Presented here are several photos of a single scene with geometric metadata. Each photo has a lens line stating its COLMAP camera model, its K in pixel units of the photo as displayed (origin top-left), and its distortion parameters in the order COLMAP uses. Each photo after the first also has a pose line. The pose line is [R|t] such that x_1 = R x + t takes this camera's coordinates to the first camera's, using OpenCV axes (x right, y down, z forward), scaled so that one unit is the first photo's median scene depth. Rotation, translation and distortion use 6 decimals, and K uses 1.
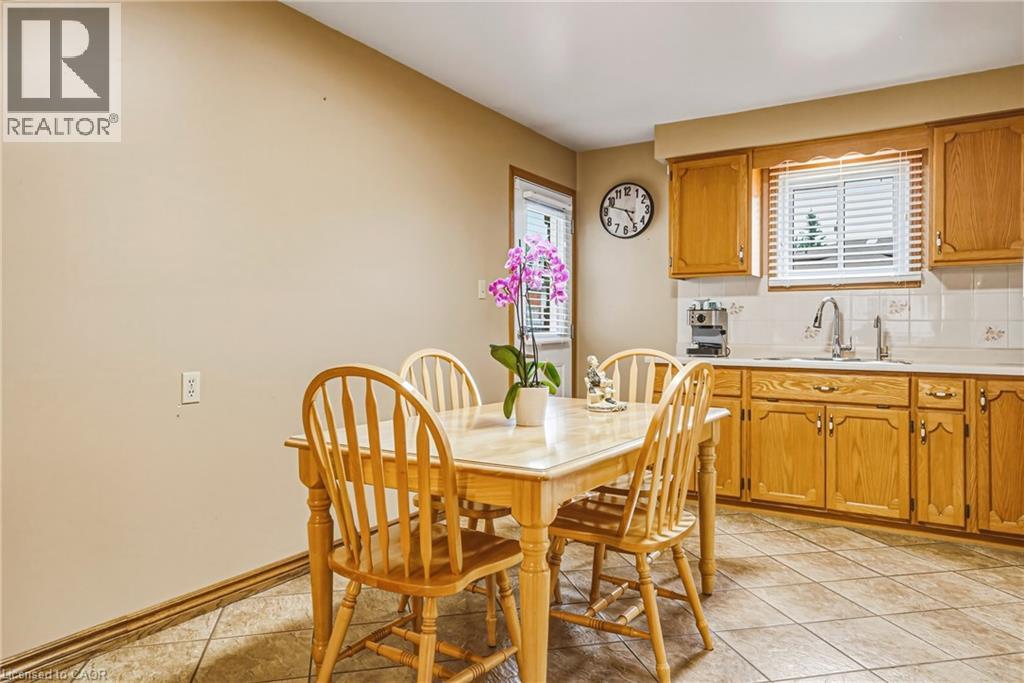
lens RADIAL K [[674.3, 0, 609.6], [0, 674.3, 327.0], [0, 0, 1]] dist [0.092218, -0.000436]
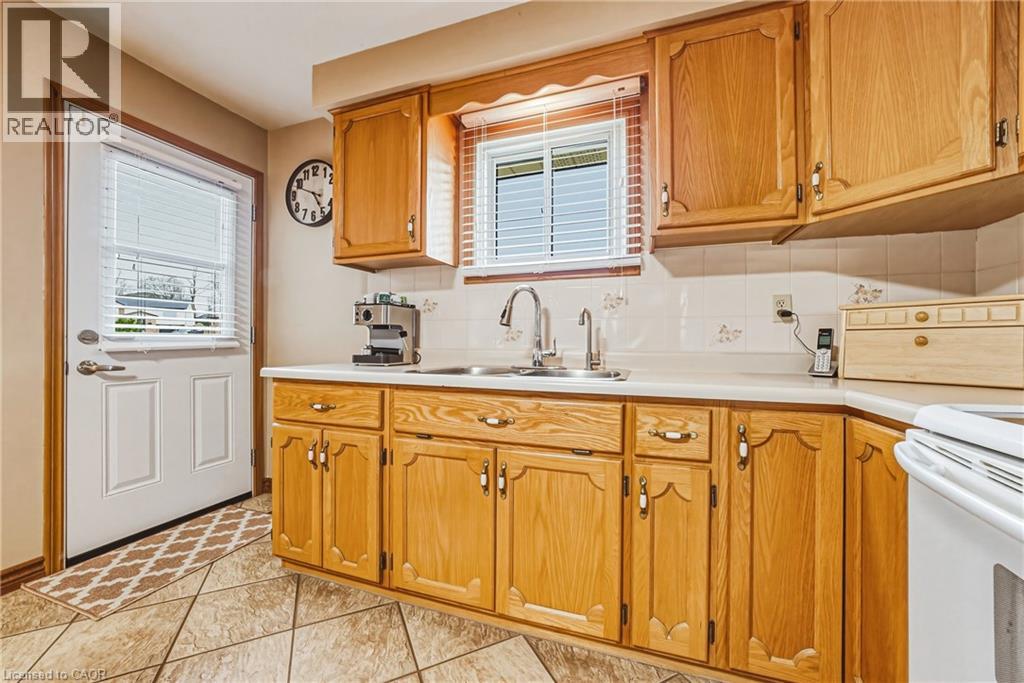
lens RADIAL K [[364.0, 0, 512.0], [0, 364.0, 341.5], [0, 0, 1]] dist [-0.000883, -0.000147]
pose [[0.996167, -0.002024, 0.087444, 0.294726], [0.001423, 0.999975, 0.006935, 0.016007], [-0.087456, -0.006784, 0.996145, 0.652545]]
